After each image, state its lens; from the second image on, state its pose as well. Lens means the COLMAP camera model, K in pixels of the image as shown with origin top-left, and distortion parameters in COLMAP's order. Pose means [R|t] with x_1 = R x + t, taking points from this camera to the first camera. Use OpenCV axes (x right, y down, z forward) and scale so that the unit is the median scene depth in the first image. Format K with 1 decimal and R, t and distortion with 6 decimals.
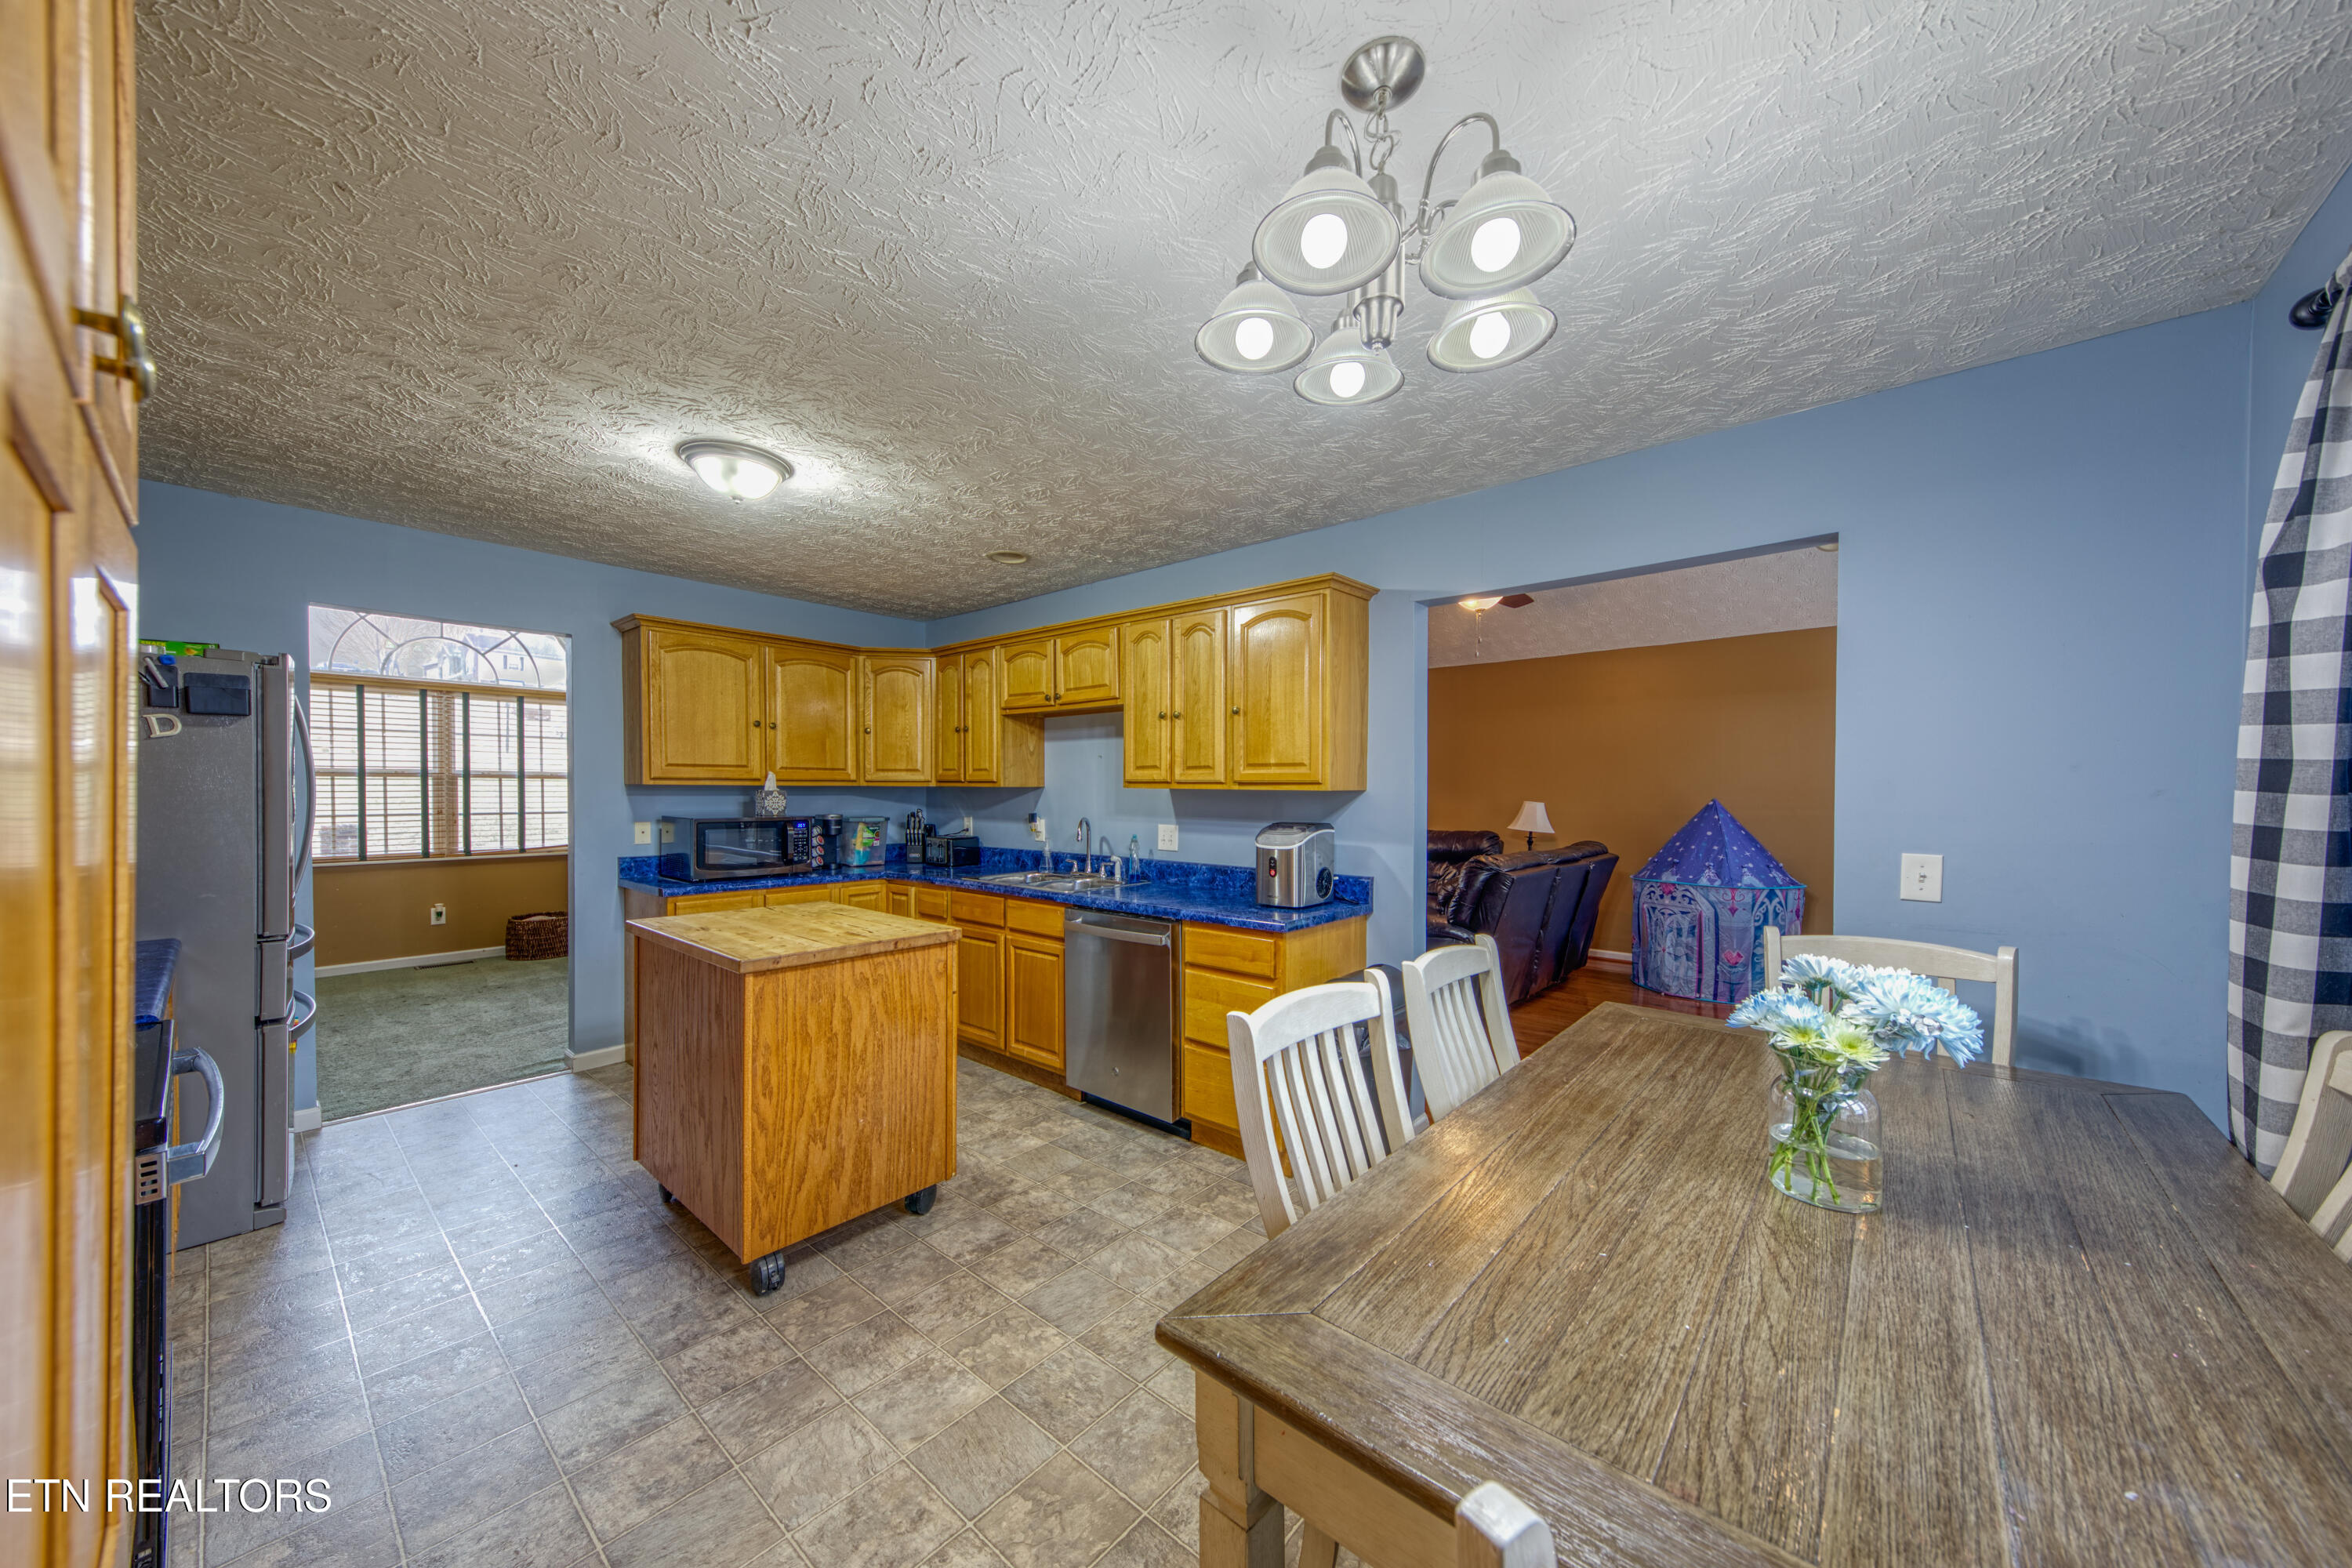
lens RADIAL K [[814.0, 0, 1165.8], [0, 814.0, 792.7], [0, 0, 1]] dist [-0.002453, -0.001044]
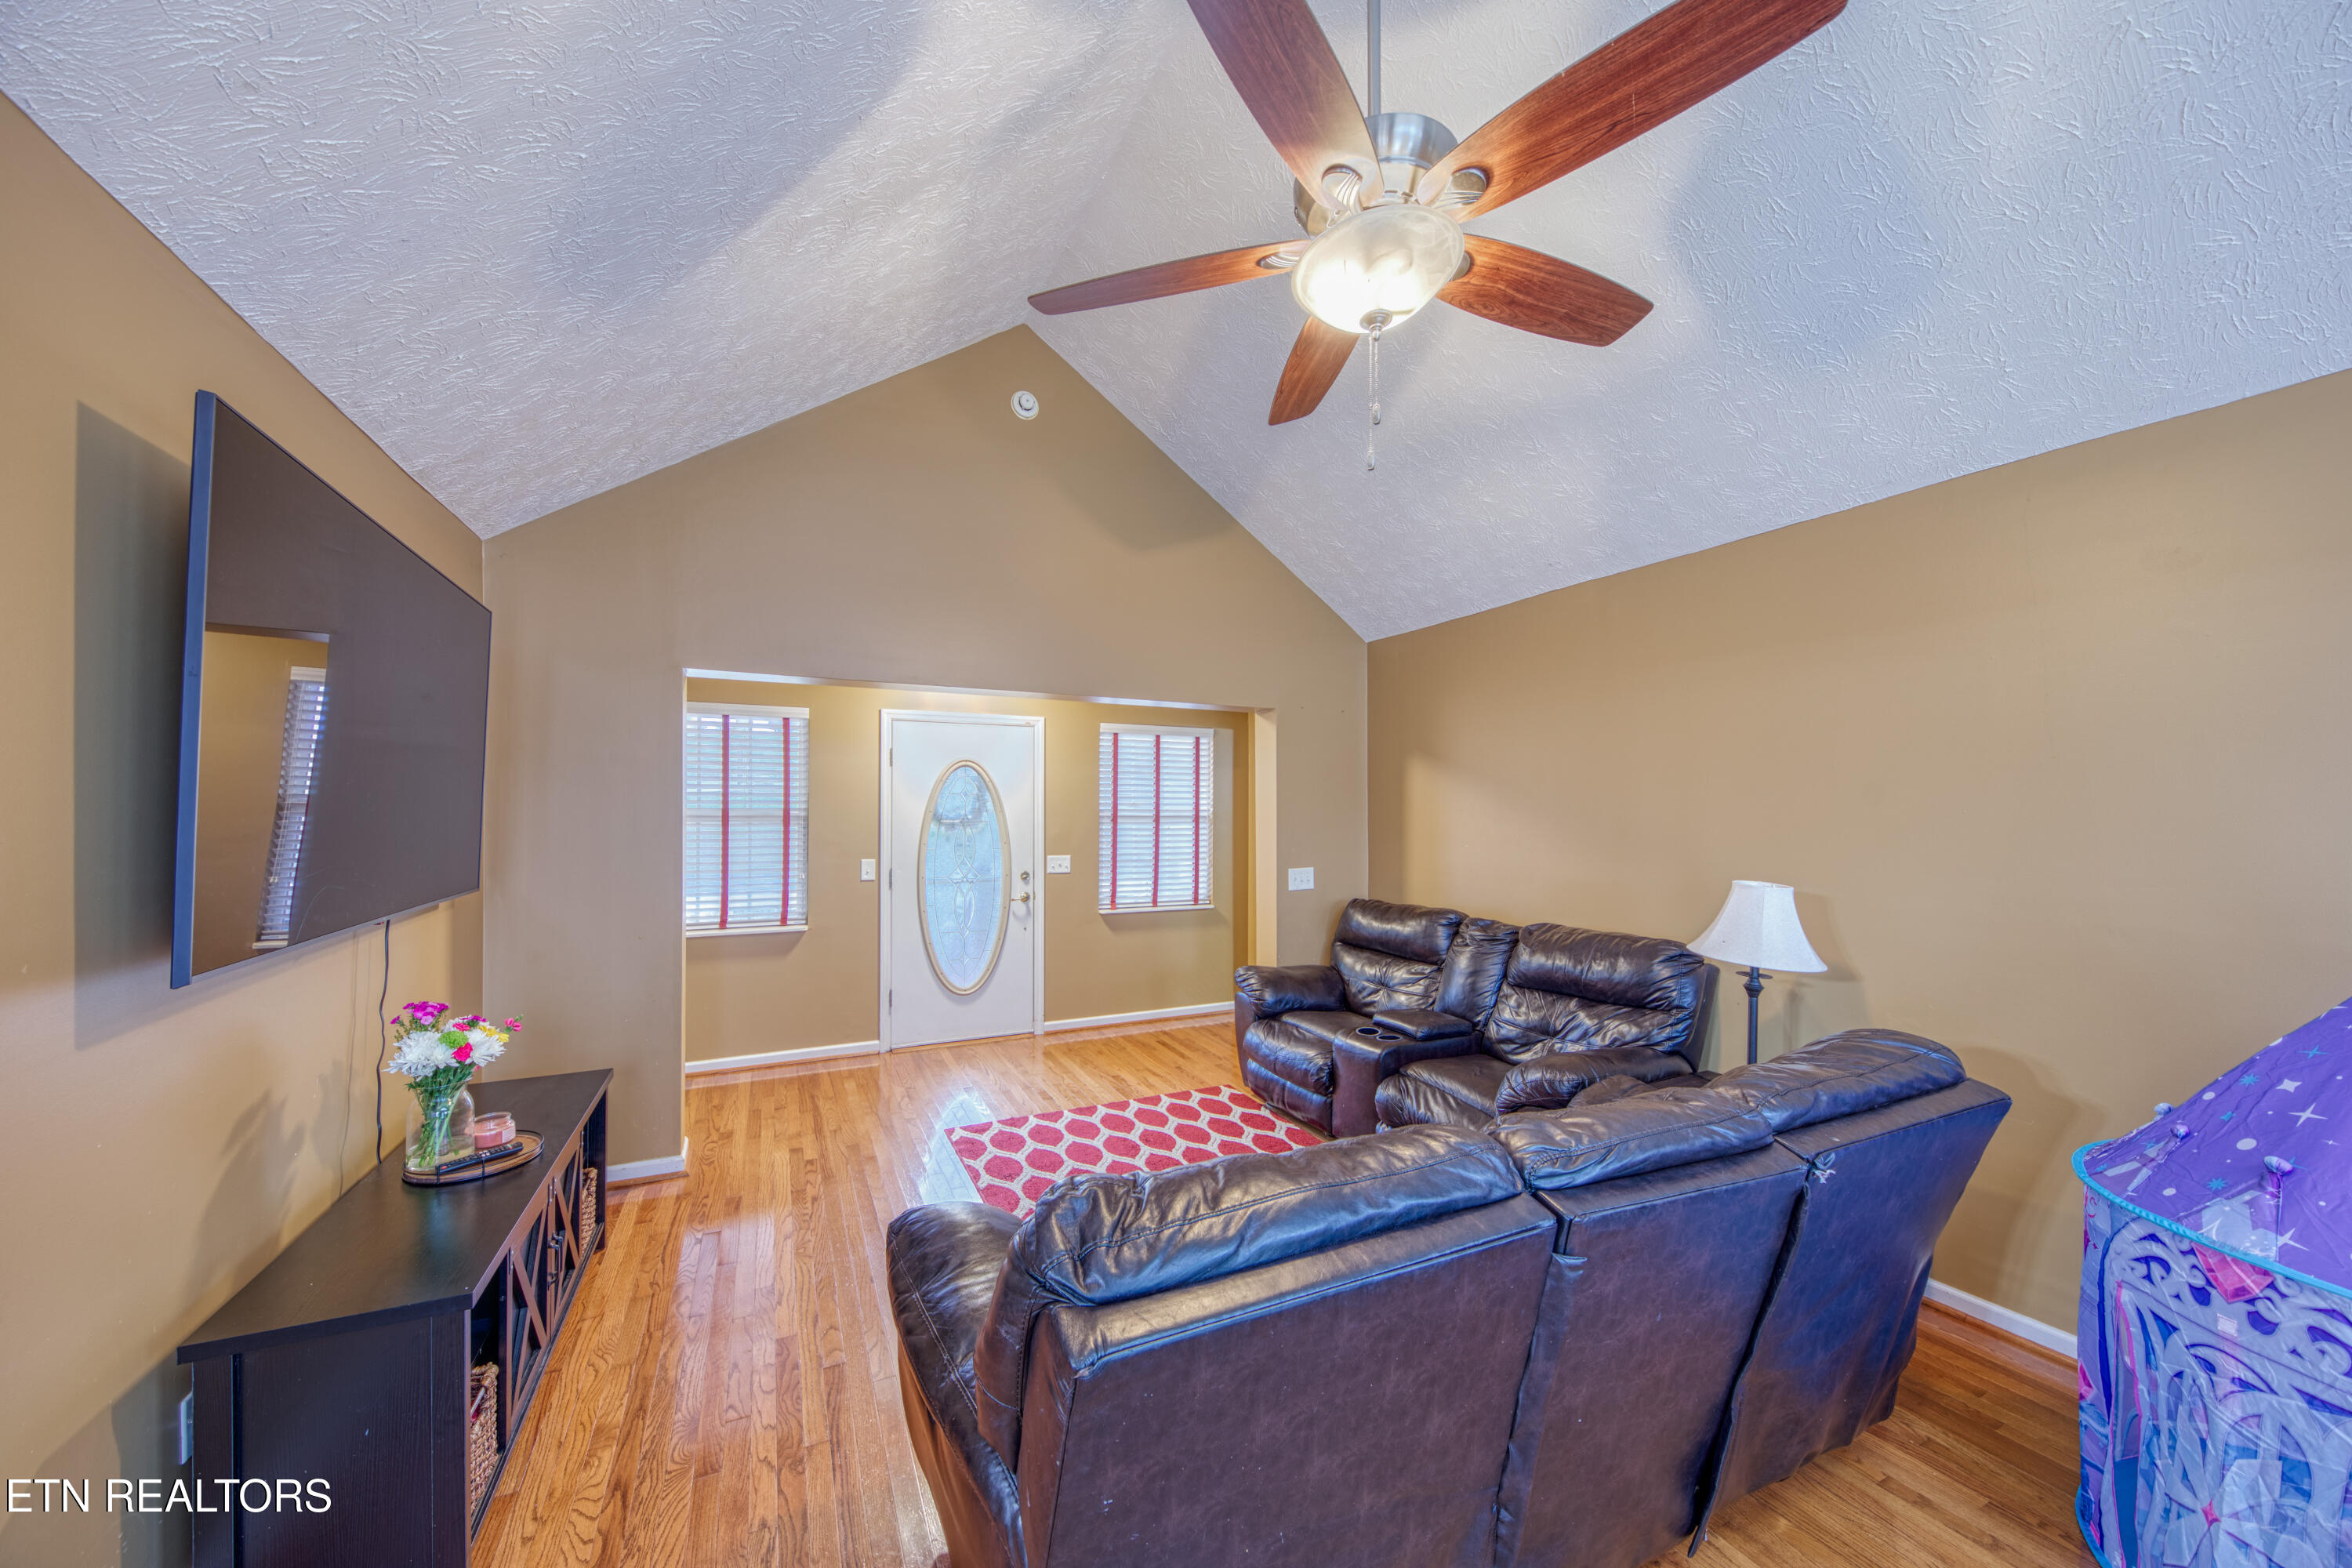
lens RADIAL K [[814.0, 0, 1176.5], [0, 814.0, 808.1], [0, 0, 1]] dist [-0.002453, -0.001044]
pose [[0.920621, -0.006816, -0.390398, 0.939932], [0.004424, 0.999966, -0.007025, -0.065612], [0.390433, 0.004740, 0.920619, 1.452870]]
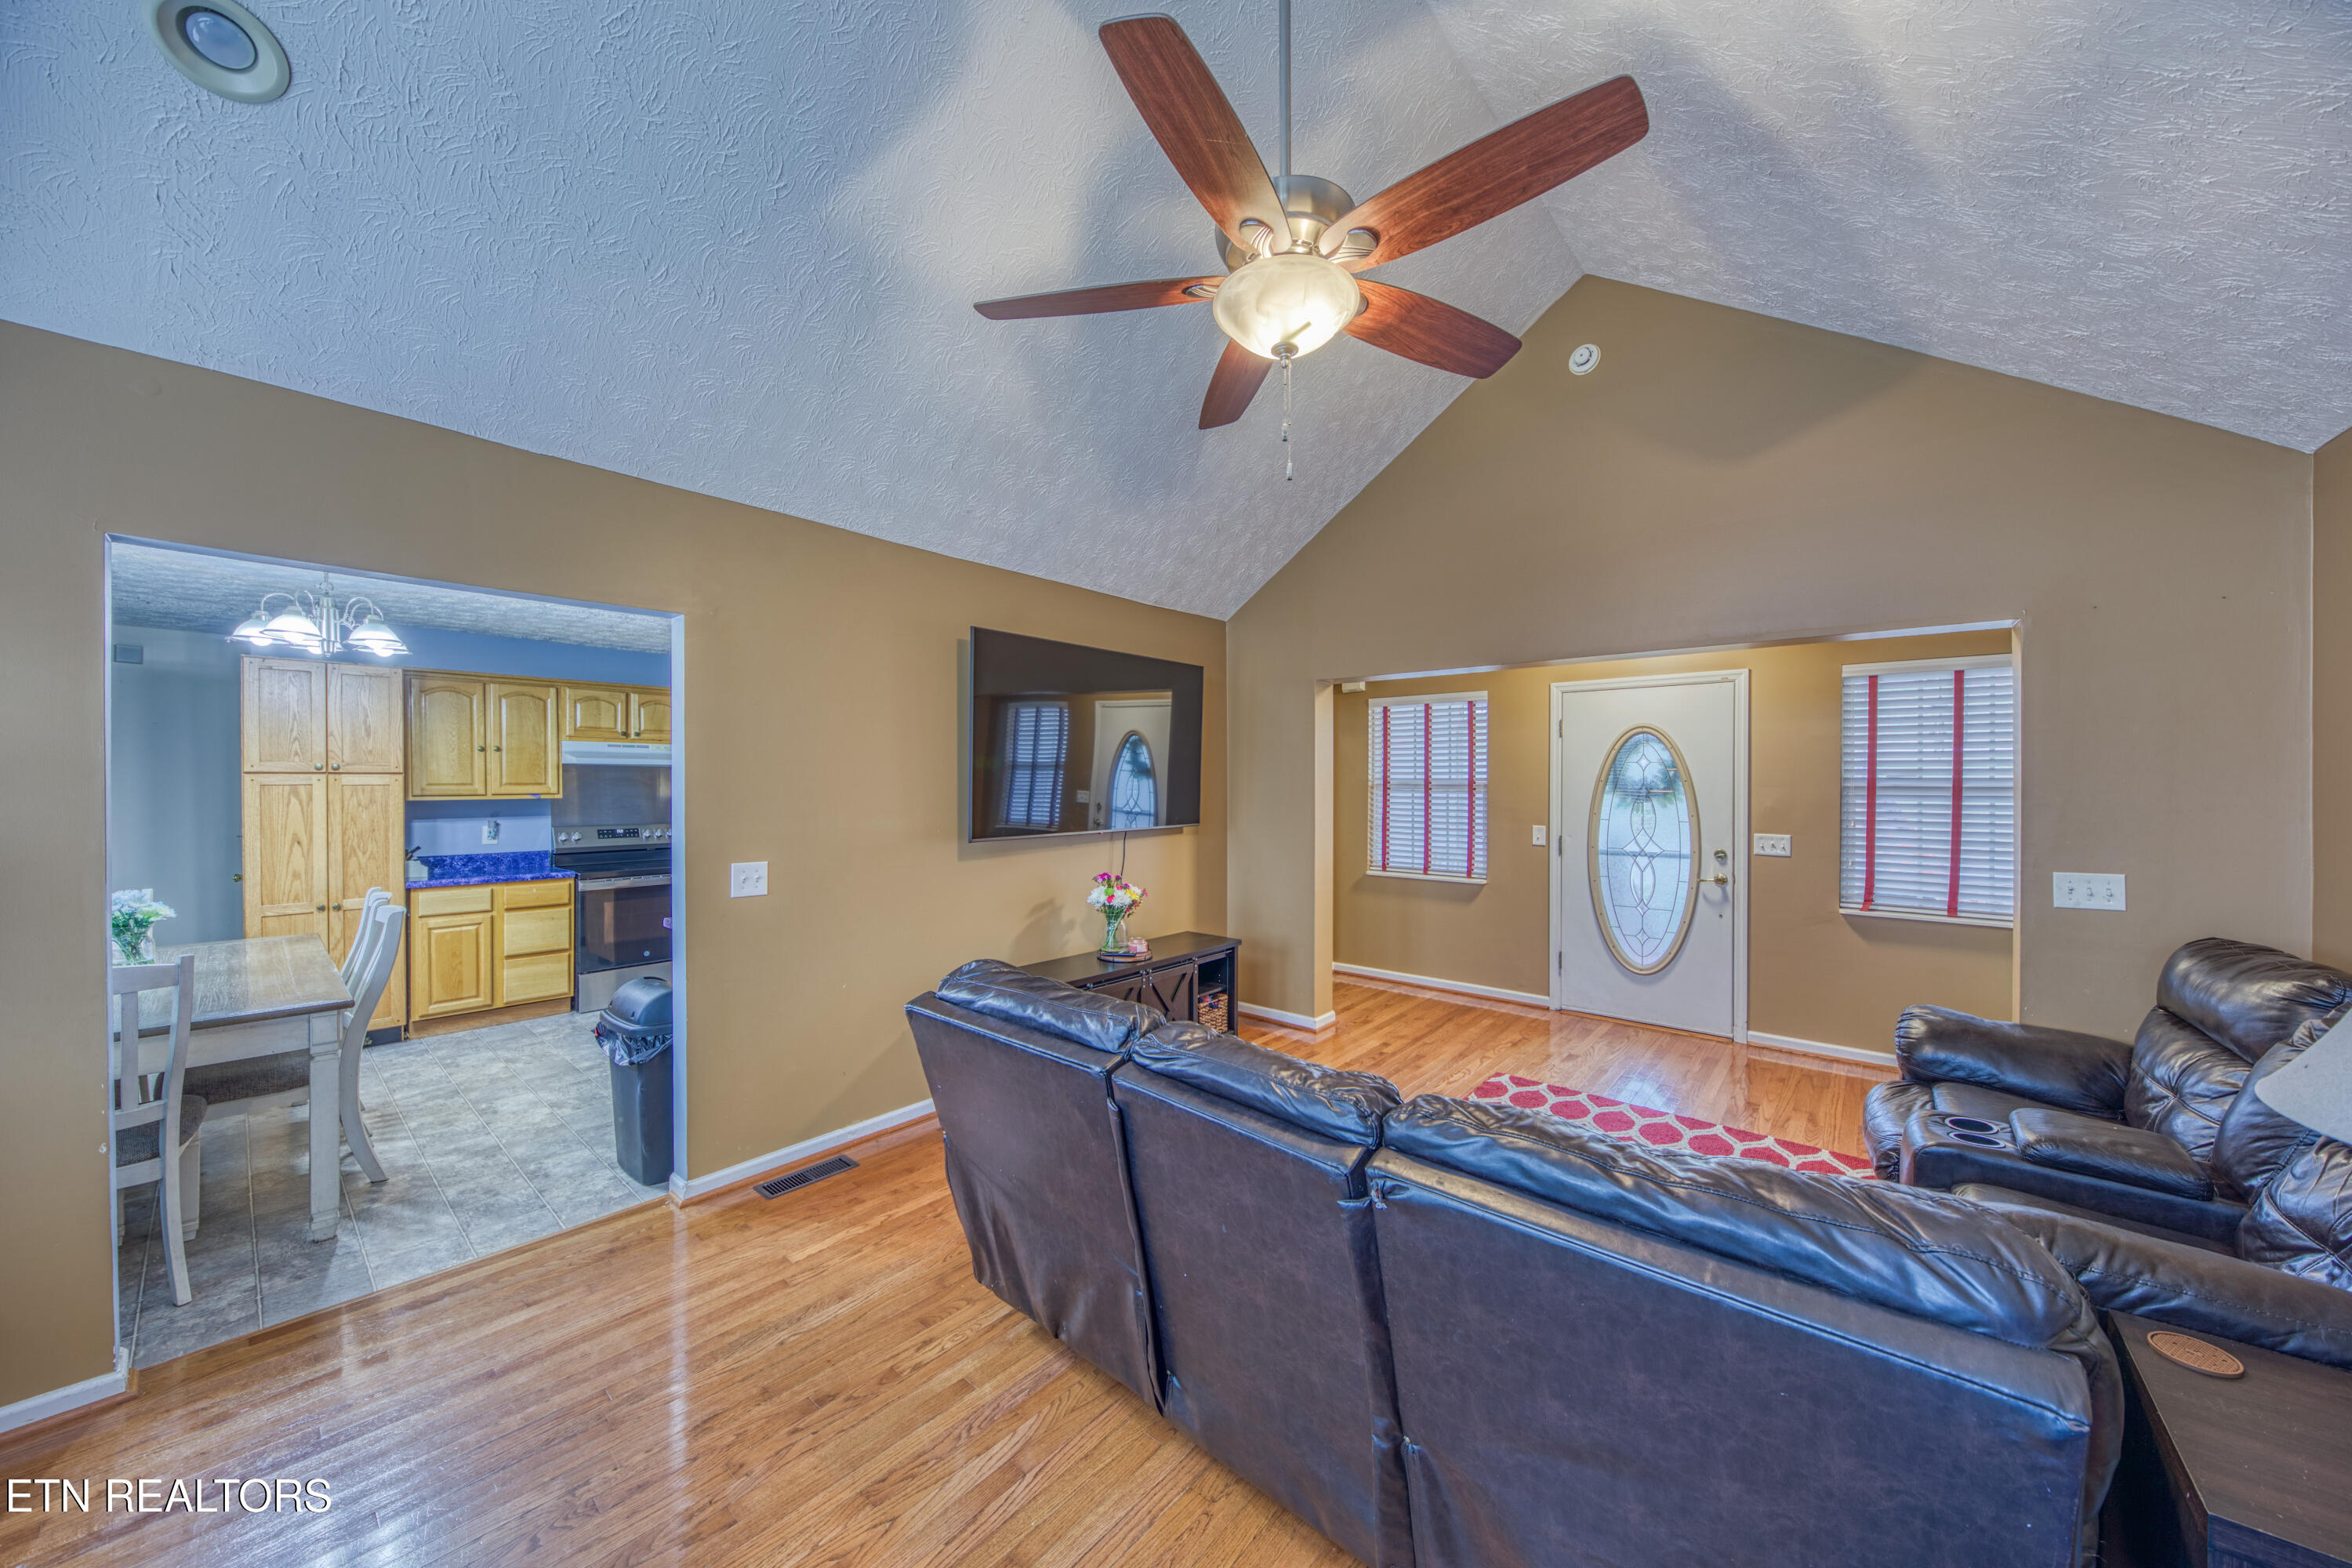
lens RADIAL K [[814.0, 0, 1170.7], [0, 814.0, 782.9], [0, 0, 1]] dist [-0.002453, -0.001044]
pose [[0.007161, -0.005258, -0.999961, 1.759004], [-0.001537, 0.999985, -0.005269, -0.054151], [0.999973, 0.001574, 0.007152, 2.150171]]
